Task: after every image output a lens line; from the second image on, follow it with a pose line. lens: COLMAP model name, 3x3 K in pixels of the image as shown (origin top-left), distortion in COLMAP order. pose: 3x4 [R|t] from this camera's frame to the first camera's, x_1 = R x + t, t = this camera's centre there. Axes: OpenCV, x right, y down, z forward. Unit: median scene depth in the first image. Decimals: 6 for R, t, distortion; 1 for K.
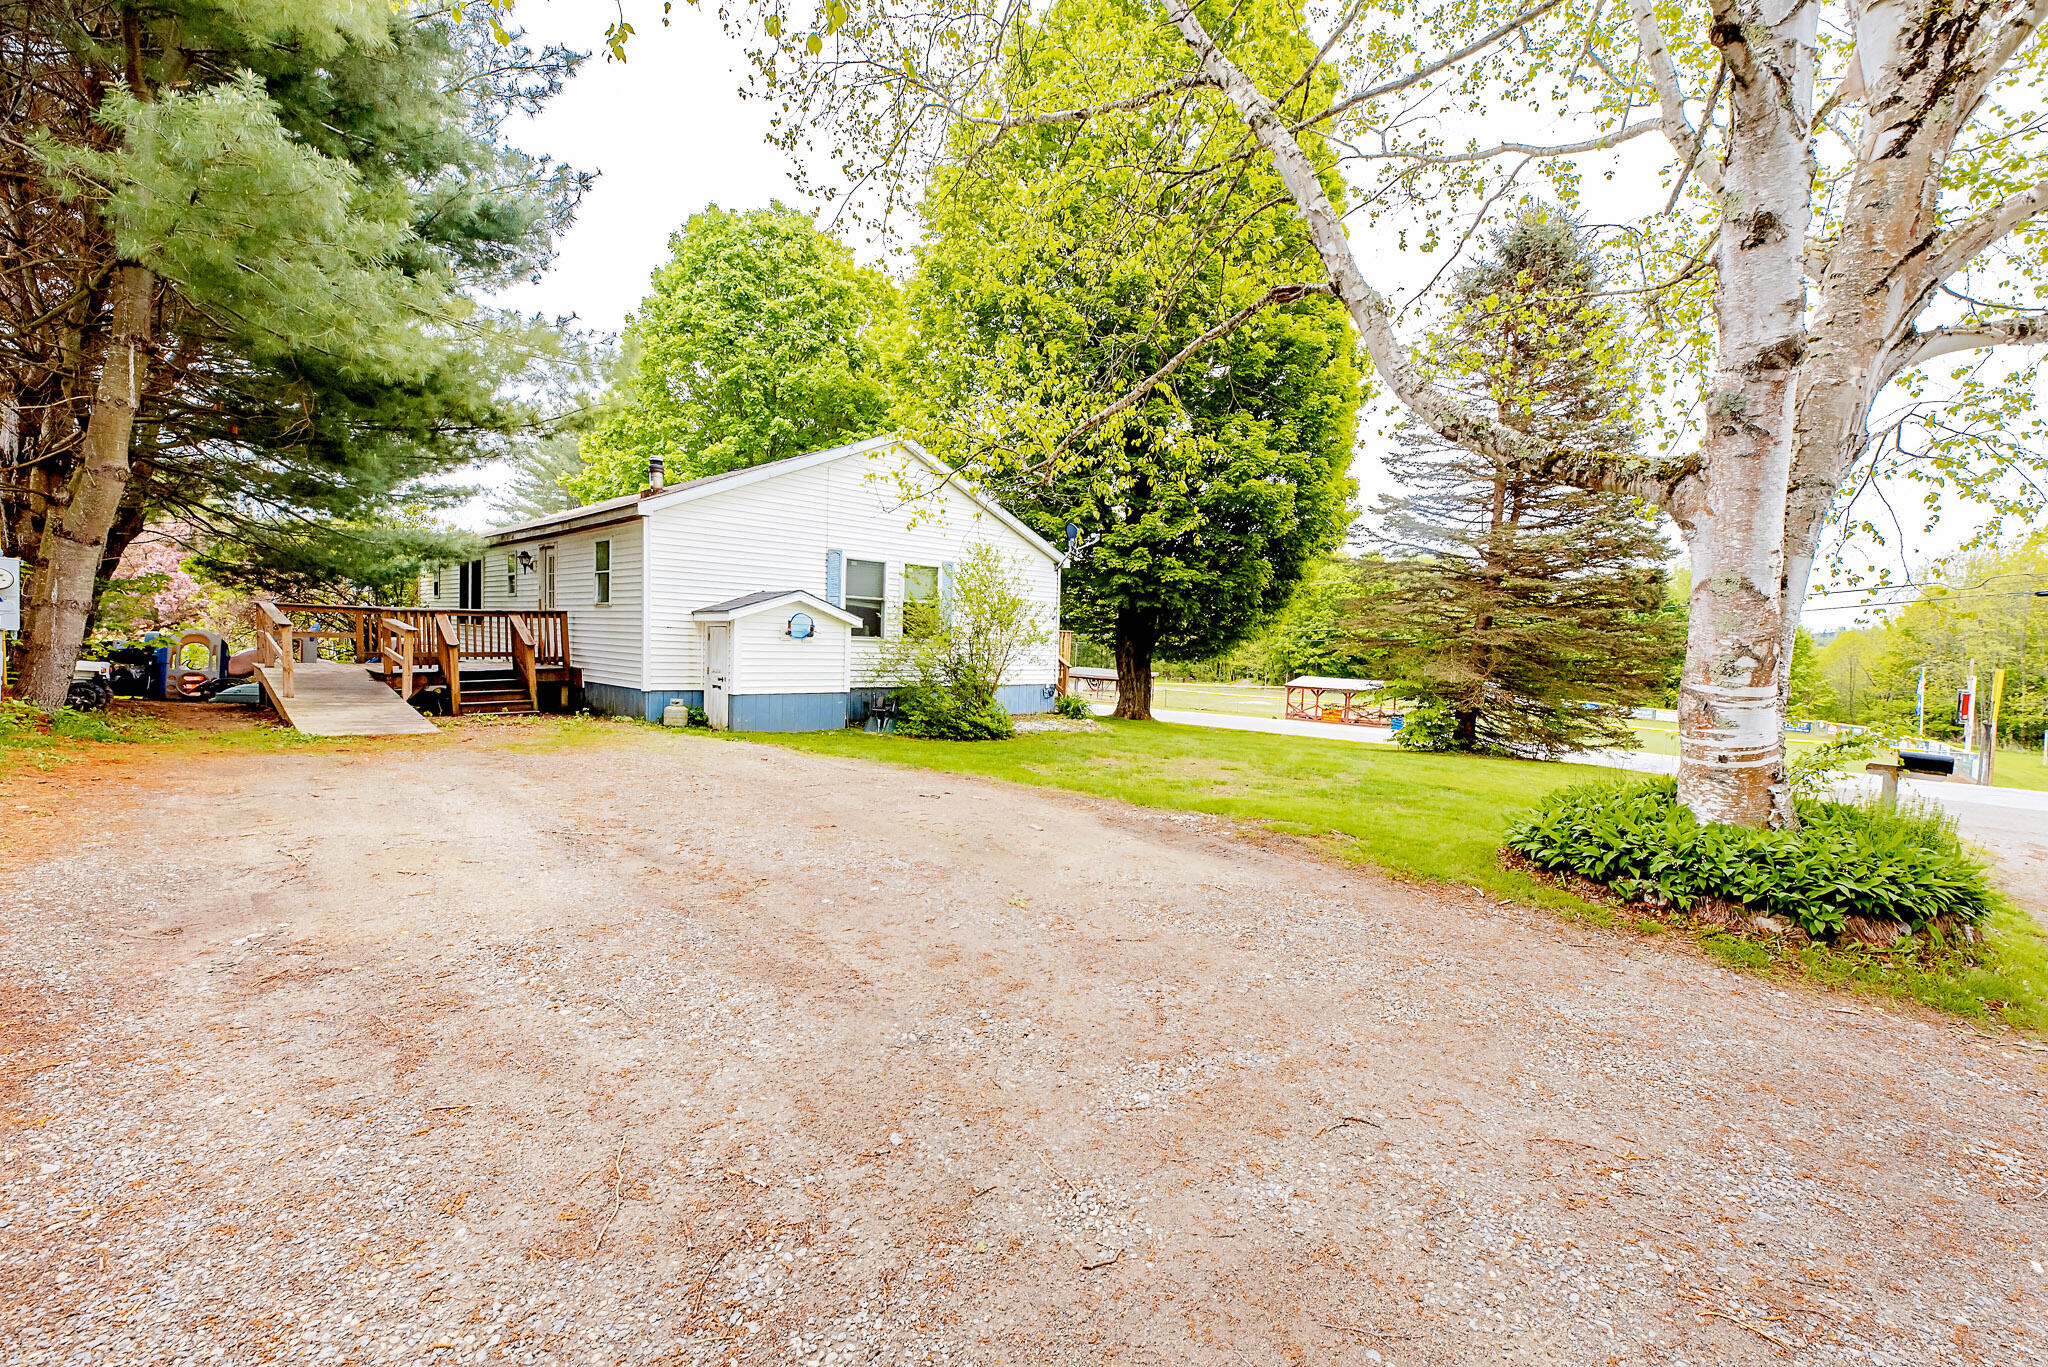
lens RADIAL K [[863.9, 0, 1021.2], [0, 863.9, 680.1], [0, 0, 1]] dist [-0.000590, -0.001409]
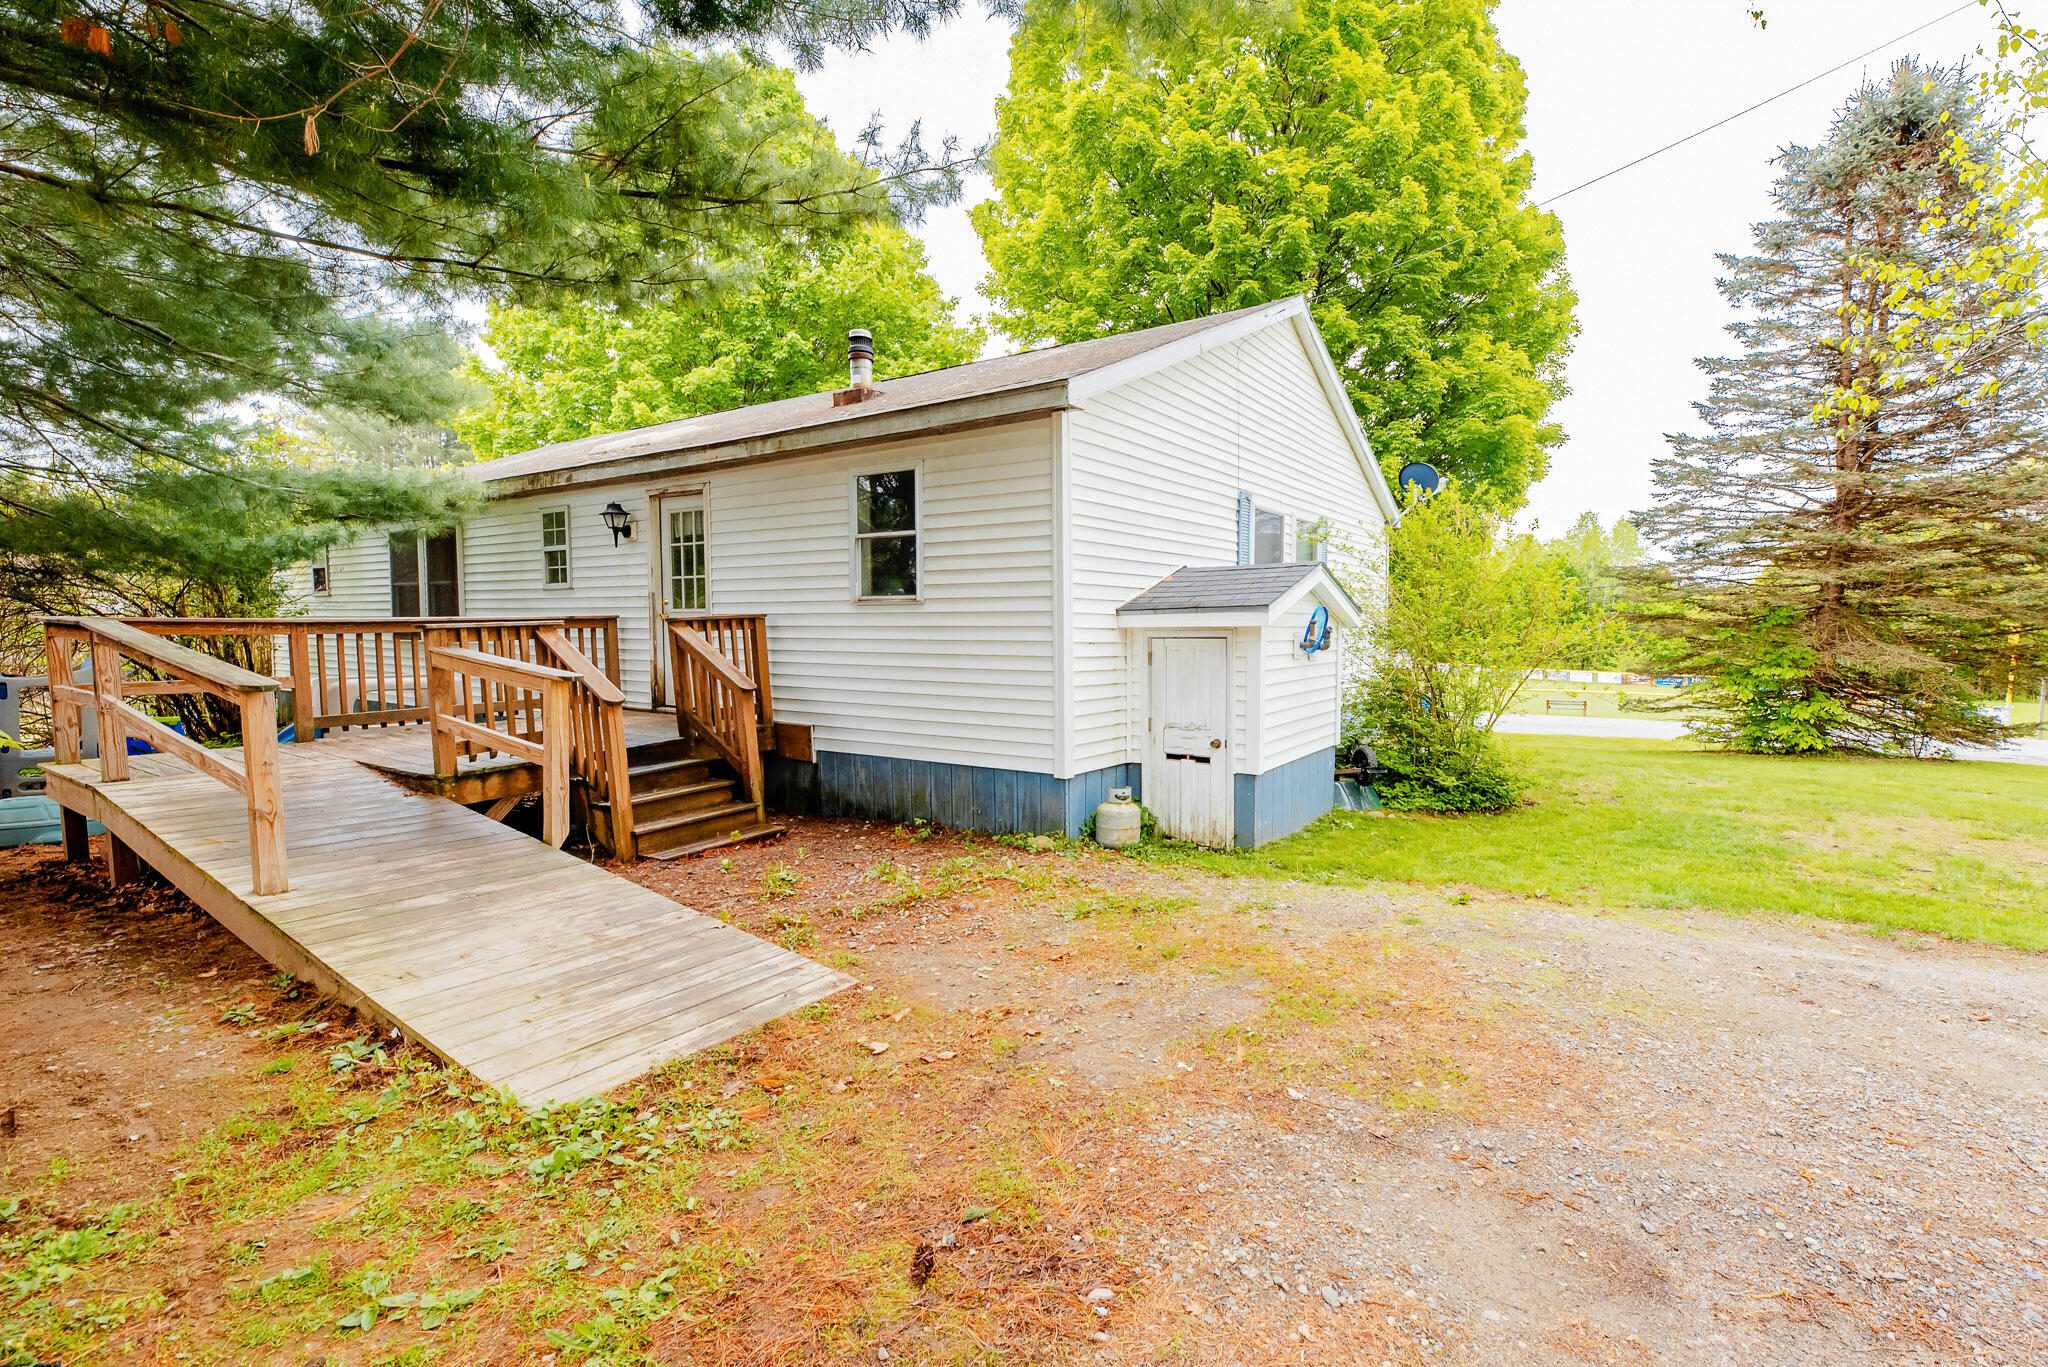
lens RADIAL K [[863.9, 0, 1030.6], [0, 863.9, 682.7], [0, 0, 1]] dist [-0.000590, -0.001409]
pose [[0.974509, -0.049974, 0.218714, -0.451308], [0.044658, 0.998576, 0.029182, -0.044434], [-0.219861, -0.018671, 0.975353, 0.433212]]
